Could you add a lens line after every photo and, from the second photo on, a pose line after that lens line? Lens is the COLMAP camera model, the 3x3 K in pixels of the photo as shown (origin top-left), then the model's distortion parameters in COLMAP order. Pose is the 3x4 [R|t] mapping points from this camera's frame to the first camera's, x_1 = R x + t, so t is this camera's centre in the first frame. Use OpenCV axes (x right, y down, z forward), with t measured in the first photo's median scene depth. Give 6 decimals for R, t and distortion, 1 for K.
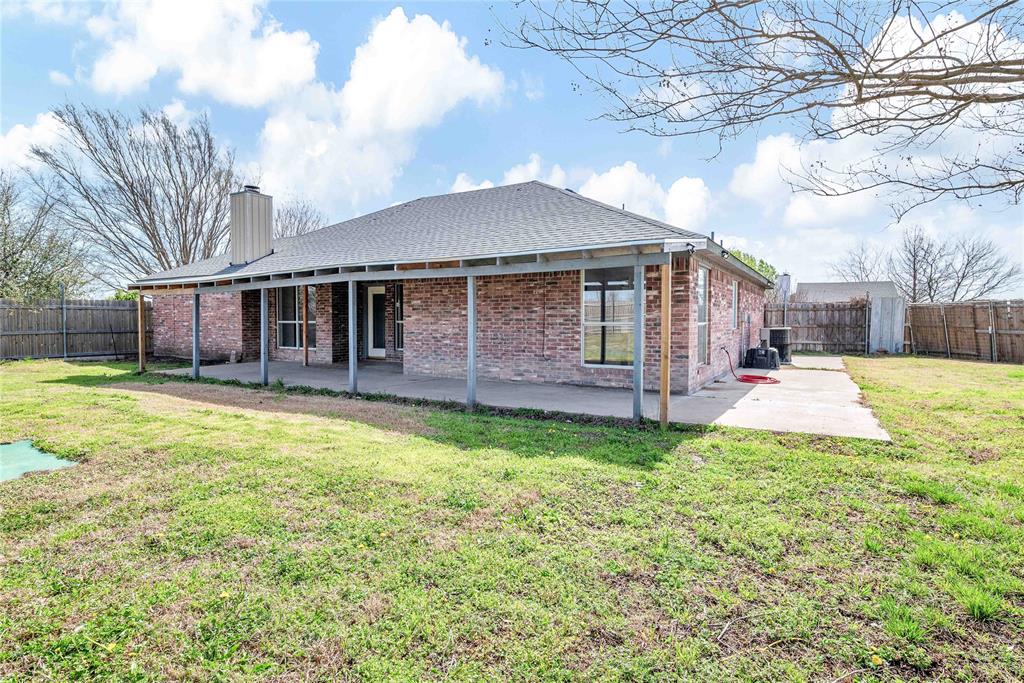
lens RADIAL K [[535.3, 0, 524.6], [0, 535.3, 331.5], [0, 0, 1]] dist [-0.002692, -0.000051]
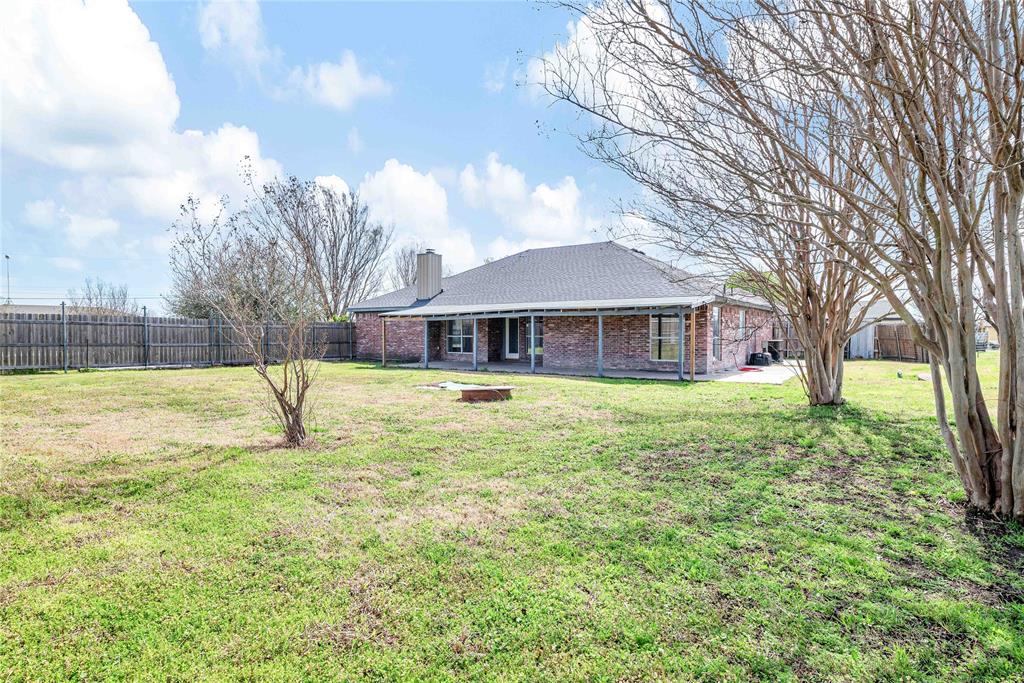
lens RADIAL K [[535.3, 0, 524.6], [0, 535.3, 331.5], [0, 0, 1]] dist [-0.002692, -0.000051]
pose [[0.996761, -0.000460, -0.080420, -0.133146], [-0.001467, 0.999713, -0.023898, 0.006559], [0.080408, 0.023938, 0.996475, -0.666019]]
